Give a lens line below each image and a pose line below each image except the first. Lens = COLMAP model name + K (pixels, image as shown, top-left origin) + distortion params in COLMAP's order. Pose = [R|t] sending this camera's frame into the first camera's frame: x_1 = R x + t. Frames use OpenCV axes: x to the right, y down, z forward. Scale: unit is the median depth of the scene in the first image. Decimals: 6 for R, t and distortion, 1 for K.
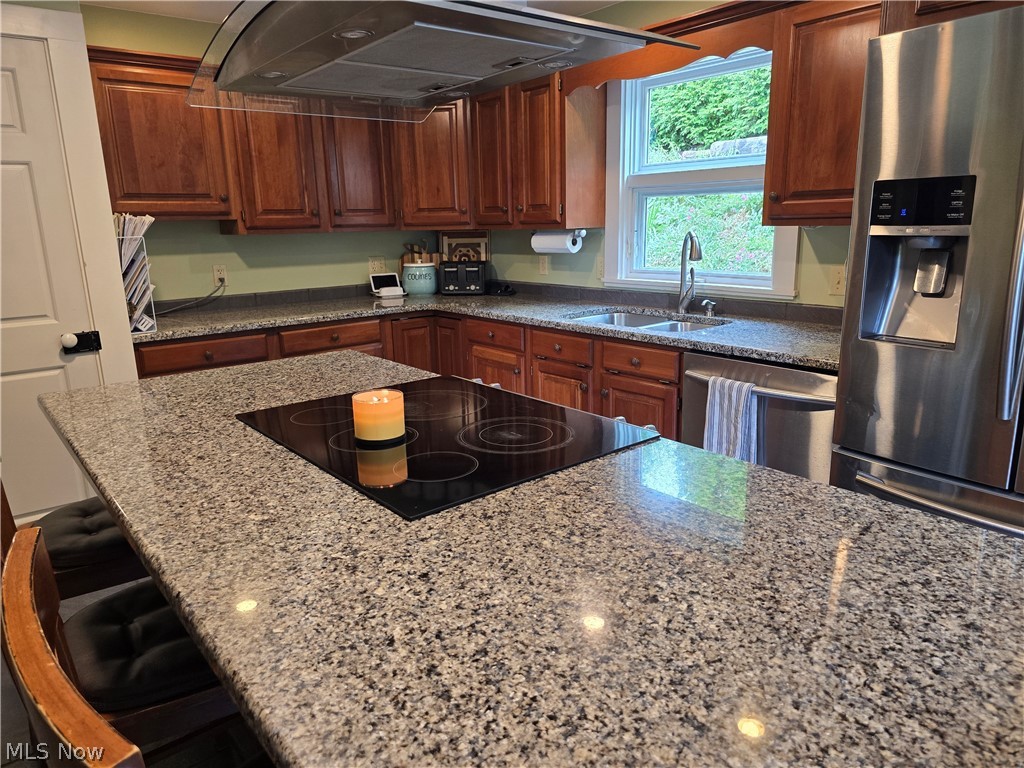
lens RADIAL K [[689.8, 0, 518.4], [0, 689.8, 381.1], [0, 0, 1]] dist [0.052456, -0.049222]
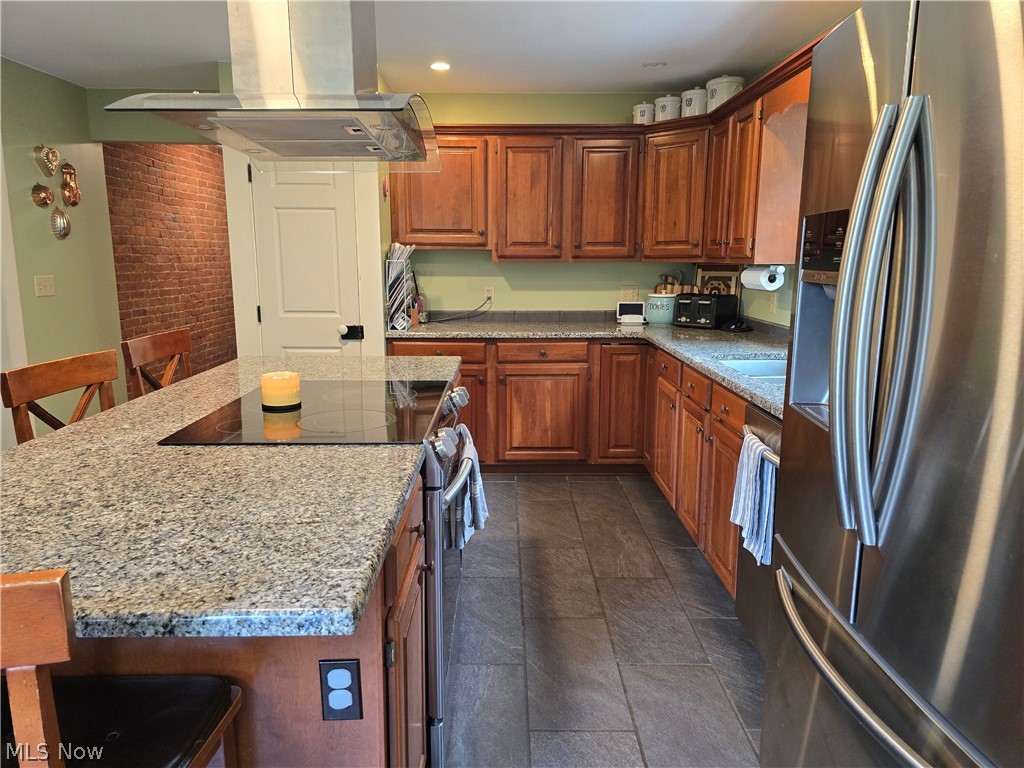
lens RADIAL K [[689.8, 0, 509.0], [0, 689.8, 378.6], [0, 0, 1]] dist [0.052456, -0.049222]
pose [[0.770795, 0.134291, -0.622768, 0.447294], [-0.163202, 0.986534, 0.010739, -0.026860], [0.615825, 0.093360, 0.782332, 0.089600]]
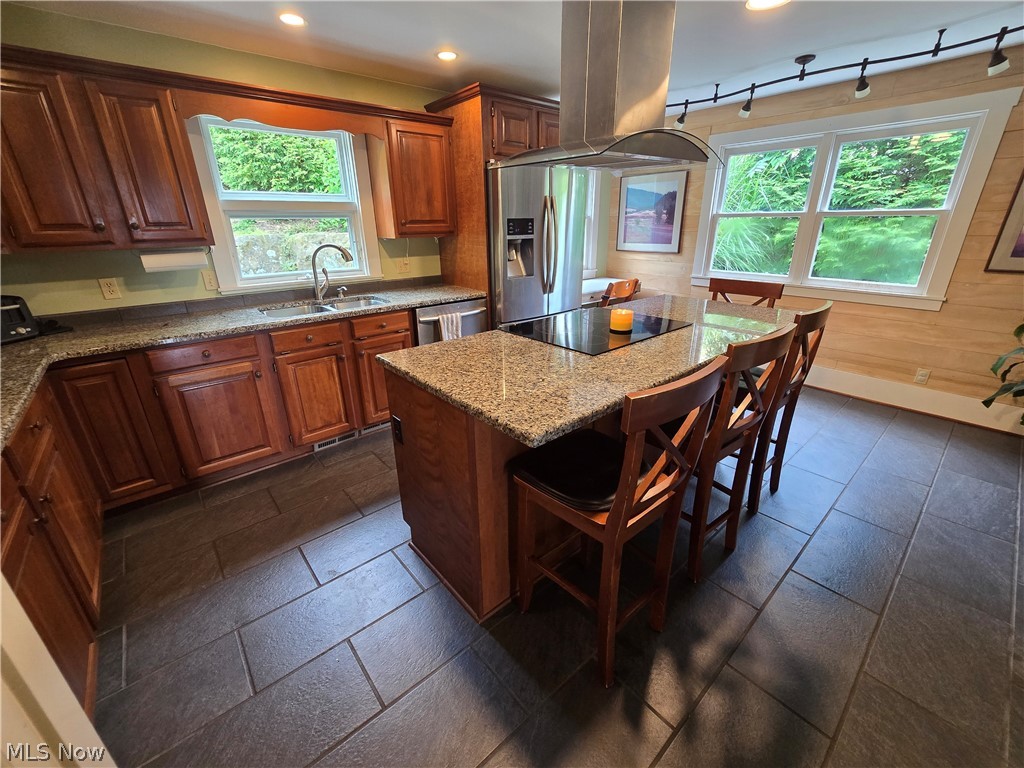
lens RADIAL K [[419.7, 0, 518.0], [0, 419.7, 383.4], [0, 0, 1]] dist [0.001618, 0.000345]
pose [[-0.024688, -0.340017, 0.940095, -0.704335], [0.240573, 0.910726, 0.335713, -0.138276], [-0.970317, 0.234450, 0.059315, 0.581695]]
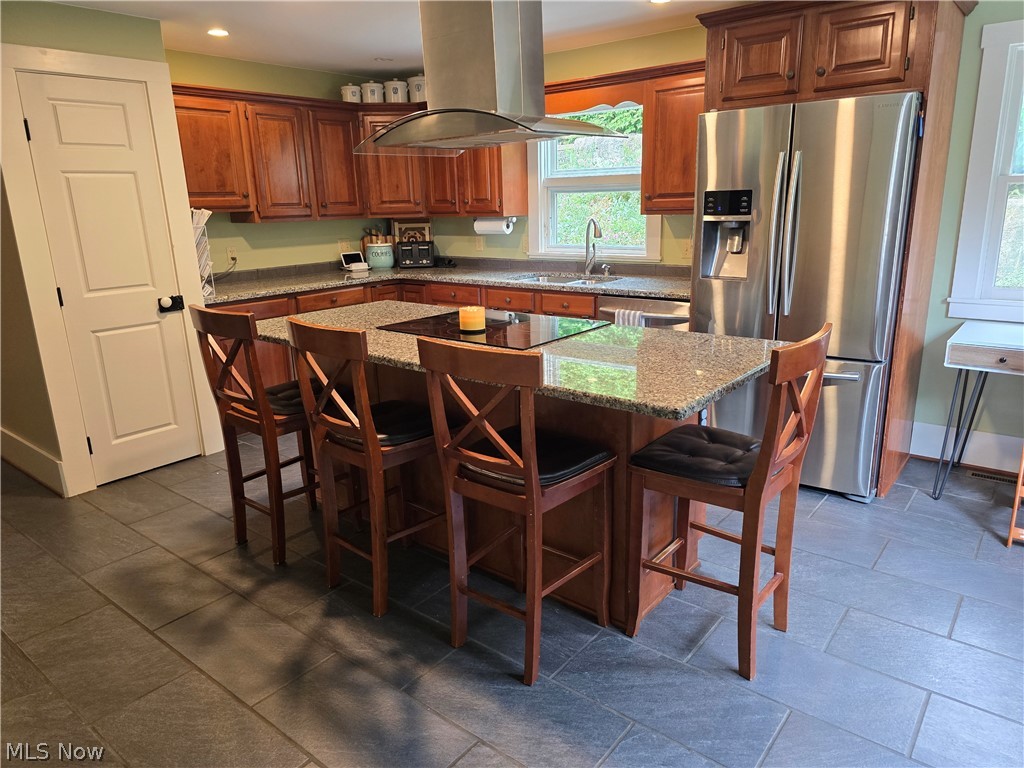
lens RADIAL K [[689.8, 0, 517.6], [0, 689.8, 382.8], [0, 0, 1]] dist [0.052456, -0.049222]
pose [[0.979621, -0.054931, 0.193199, -0.205515], [0.049927, 0.998282, 0.030677, 0.079175], [-0.194552, -0.020406, 0.980680, -0.411303]]
